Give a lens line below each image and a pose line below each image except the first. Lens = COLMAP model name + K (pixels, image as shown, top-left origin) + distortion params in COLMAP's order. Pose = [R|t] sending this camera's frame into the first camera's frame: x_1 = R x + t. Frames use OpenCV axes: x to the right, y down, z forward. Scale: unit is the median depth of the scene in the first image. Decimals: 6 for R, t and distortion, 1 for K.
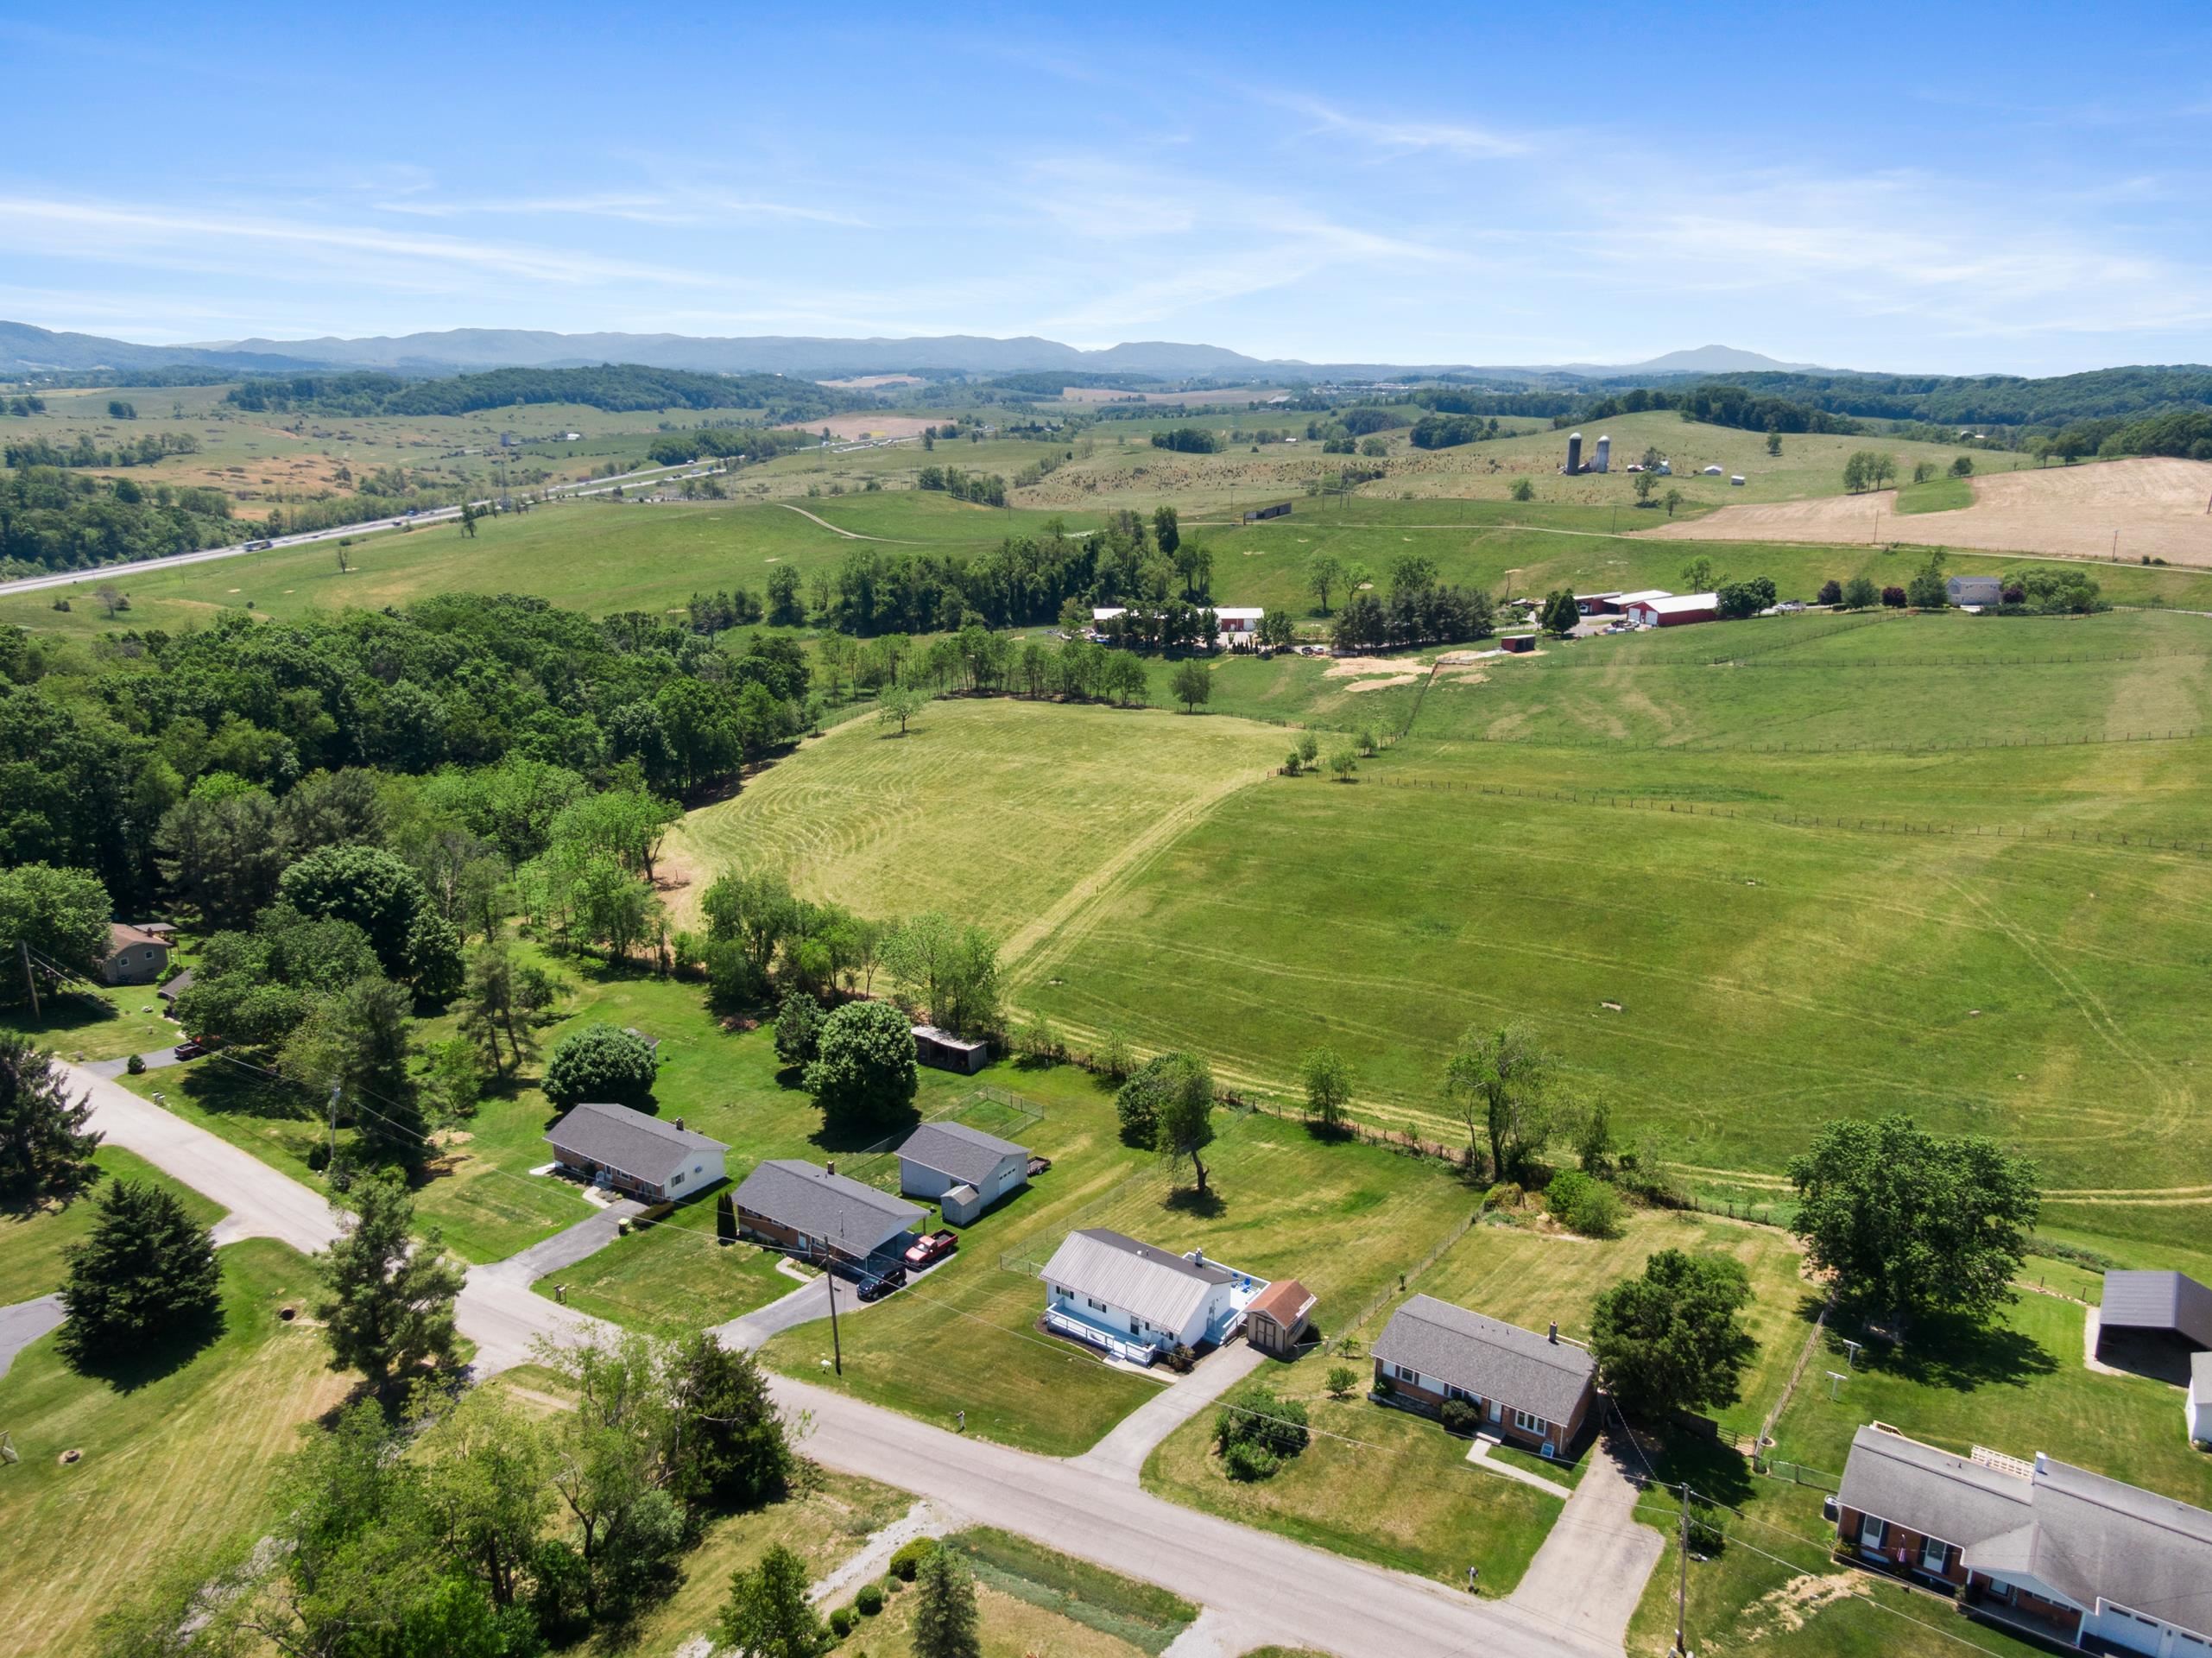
lens RADIAL K [[1584.3, 0, 1102.6], [0, 1584.3, 840.2], [0, 0, 1]] dist [0.053976, -0.082737]
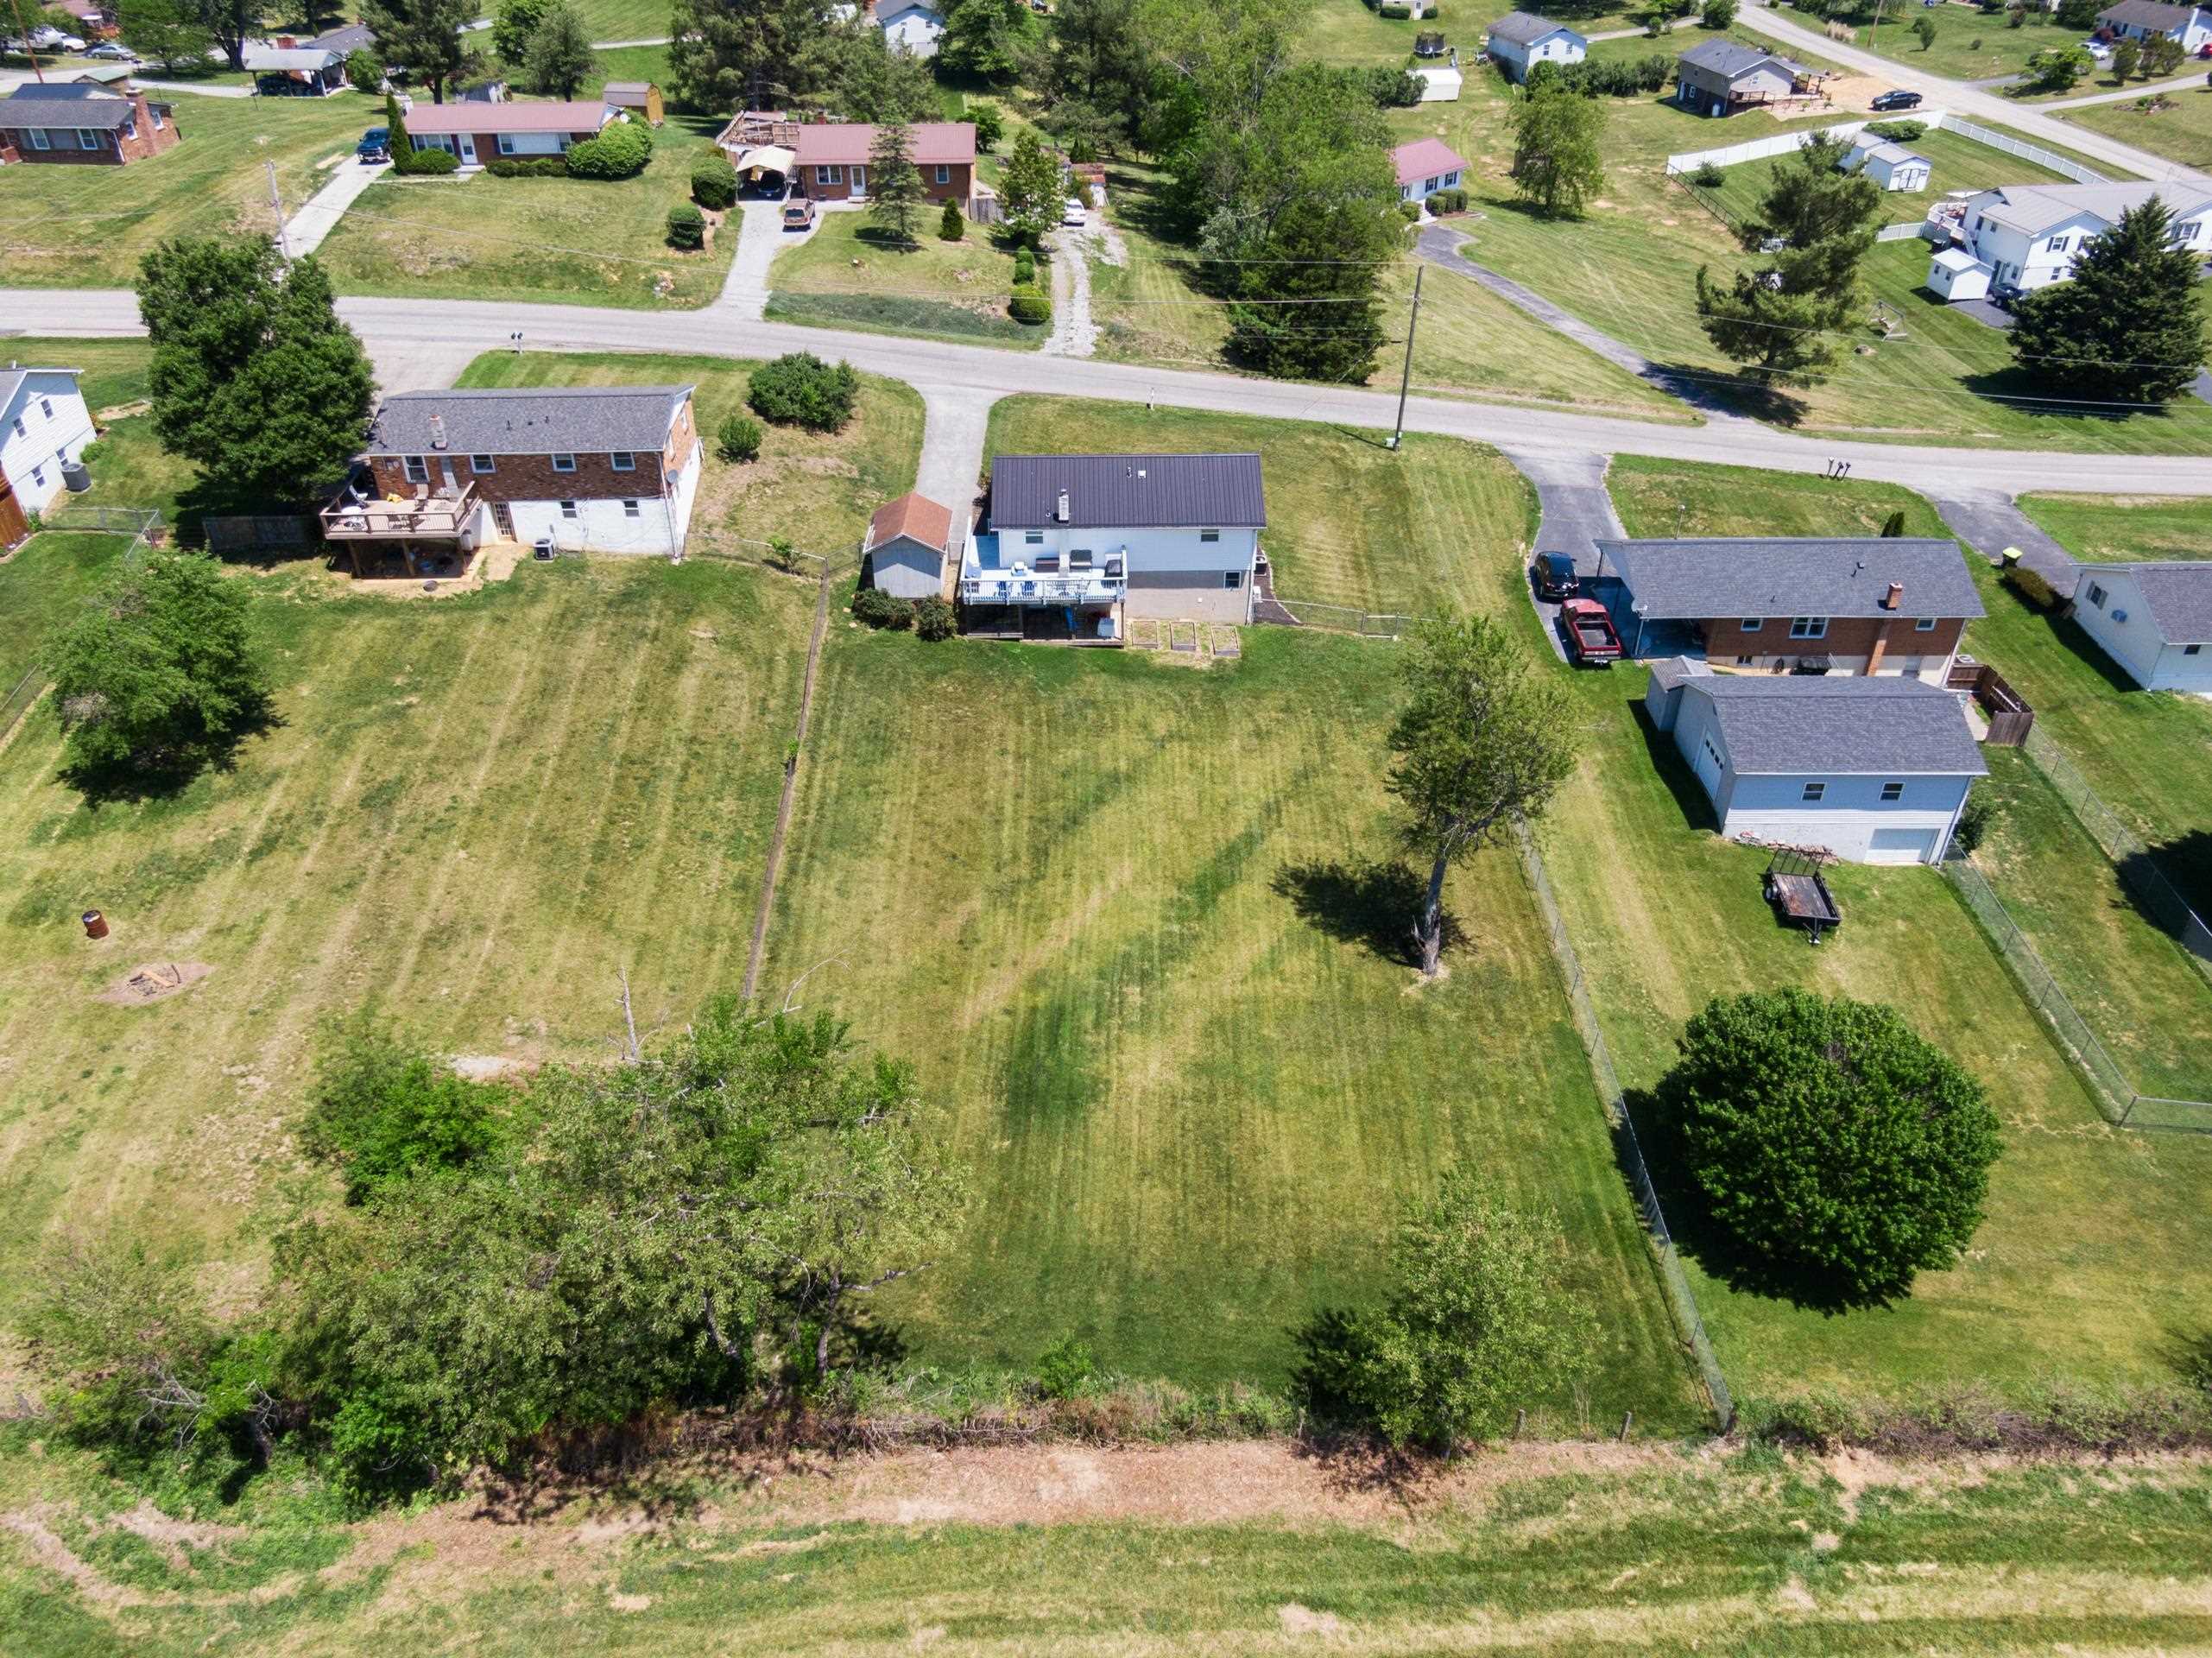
lens RADIAL K [[1584.3, 0, 1102.6], [0, 1584.3, 840.2], [0, 0, 1]] dist [0.053976, -0.082737]
pose [[-0.813392, 0.323487, -0.483477, 0.292097], [-0.173609, 0.658255, 0.732503, -0.072535], [0.555206, 0.679747, -0.479259, 1.068393]]
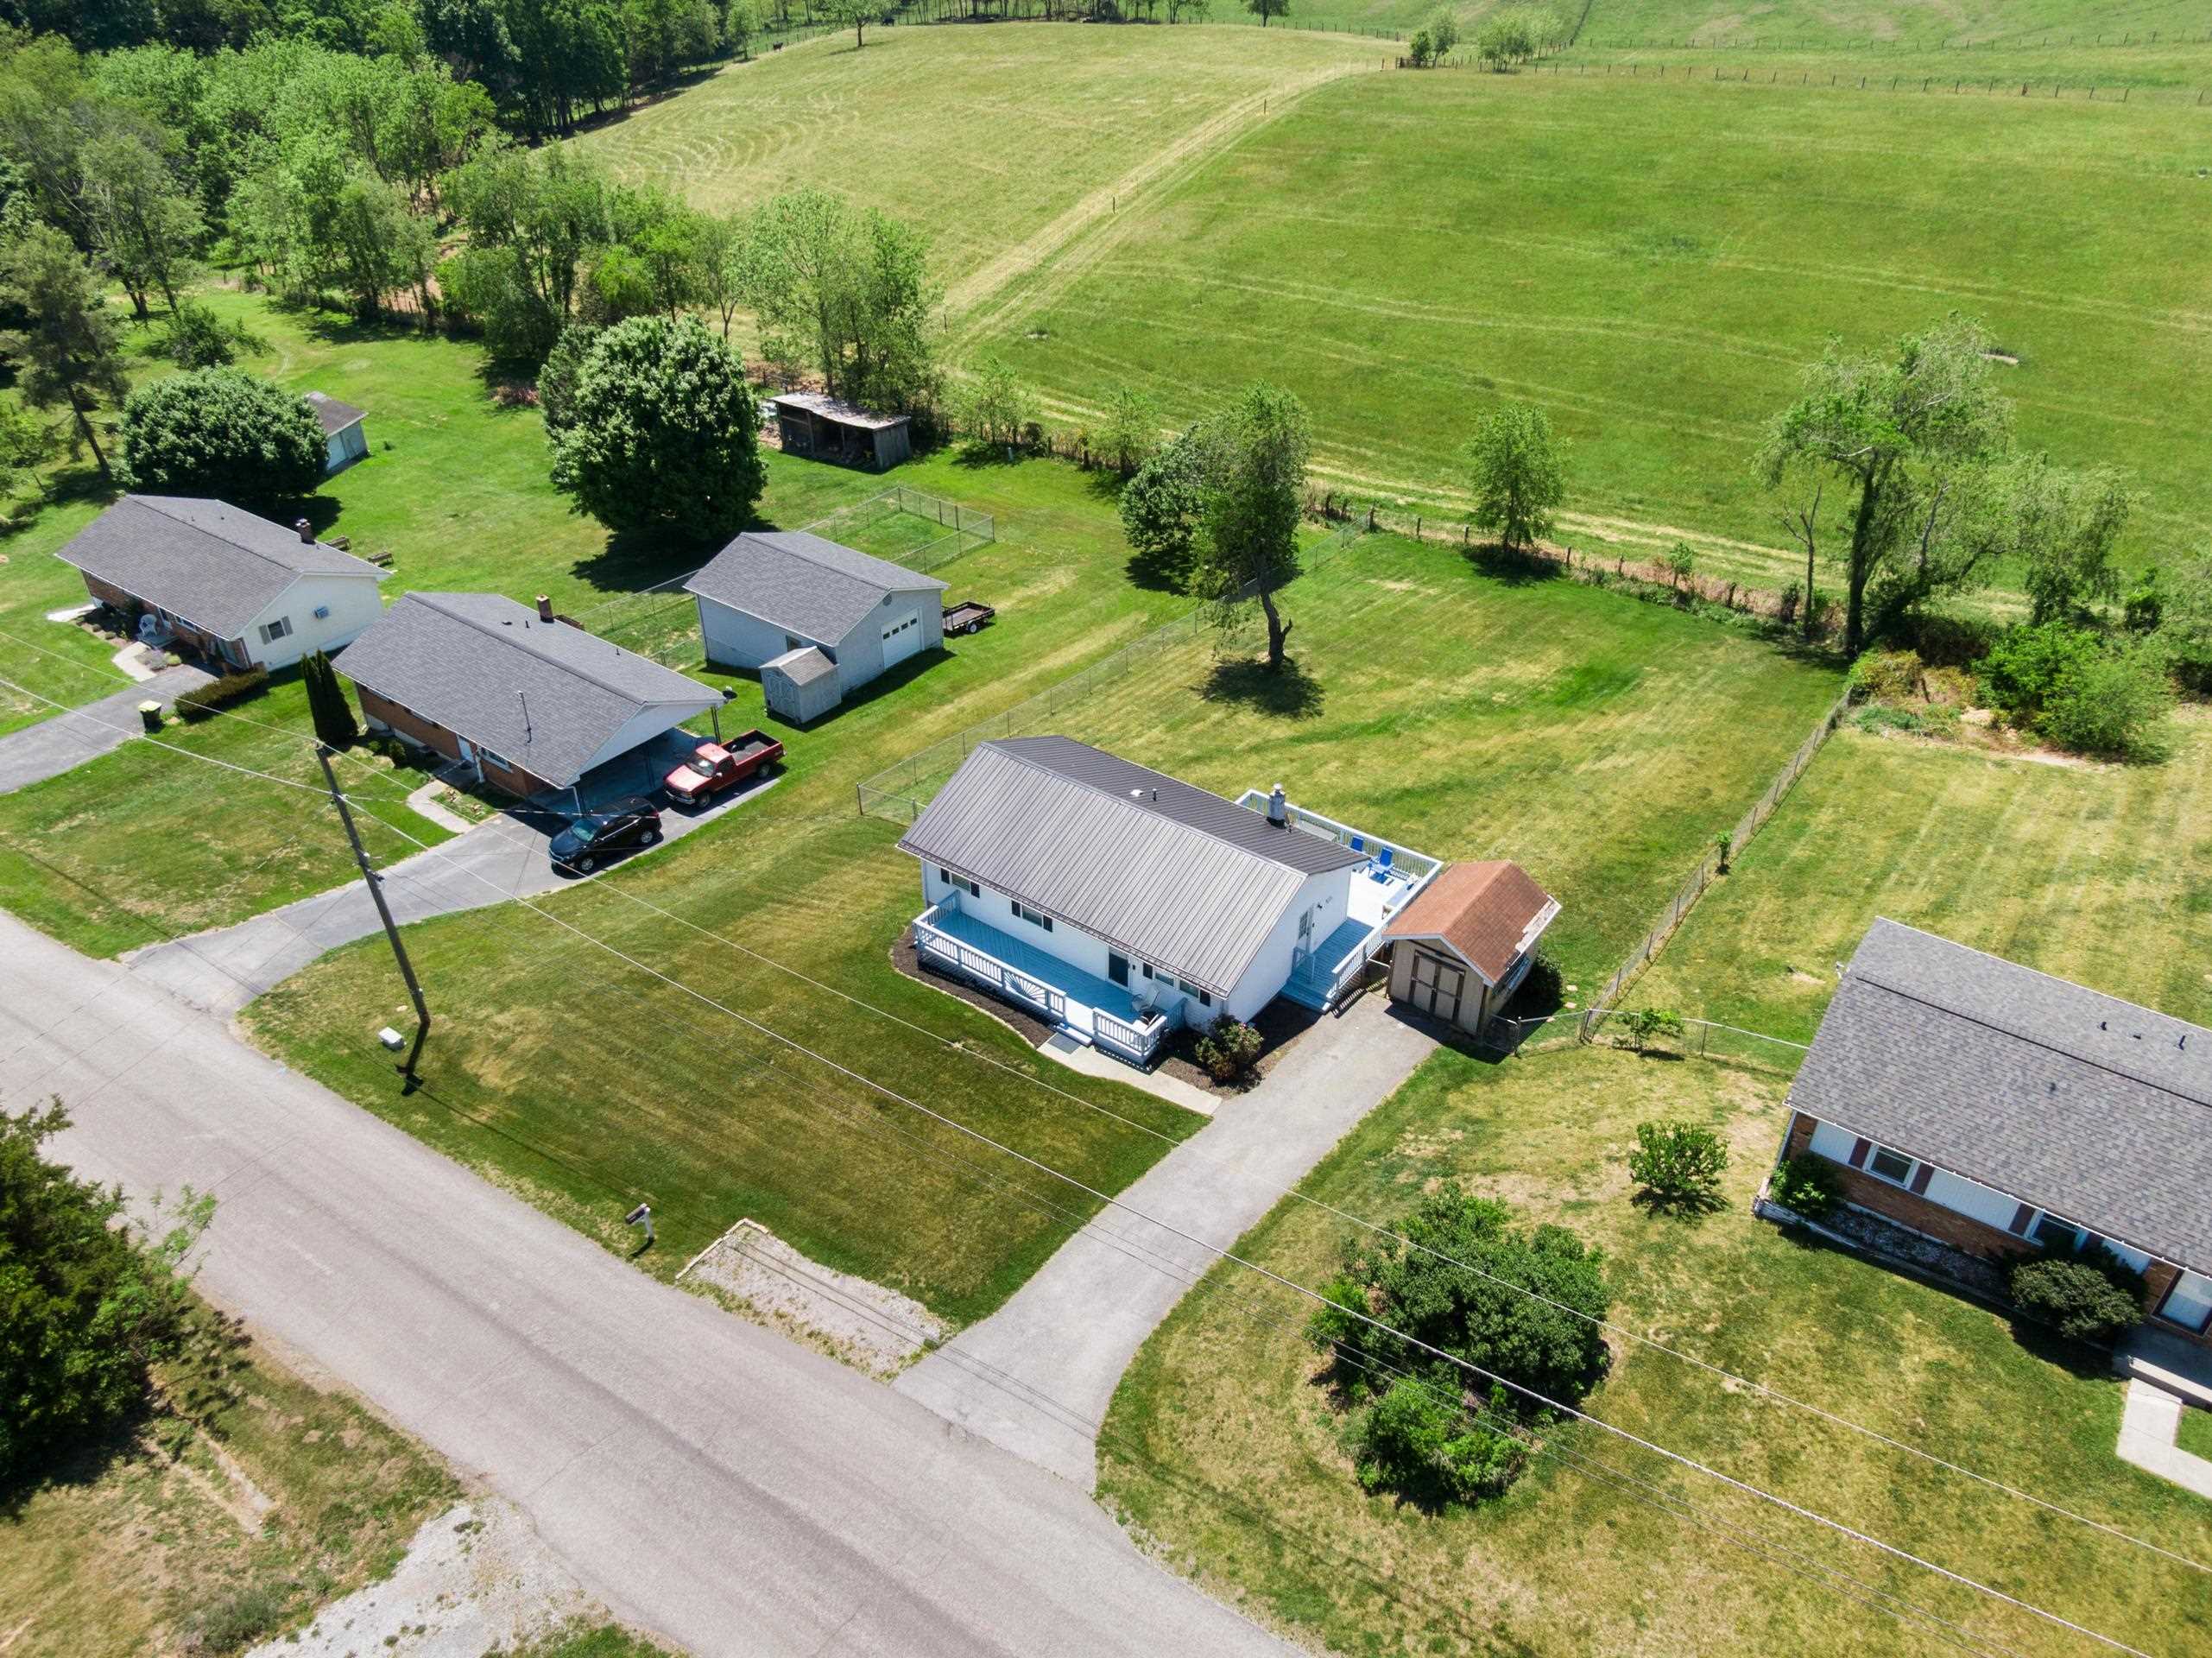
lens RADIAL K [[1584.3, 0, 1102.6], [0, 1584.3, 840.2], [0, 0, 1]] dist [0.053976, -0.082737]
pose [[0.999449, 0.012946, -0.030553, 0.021106], [-0.002922, 0.951519, 0.307577, 0.109687], [0.033054, -0.307319, 0.951032, 0.460207]]
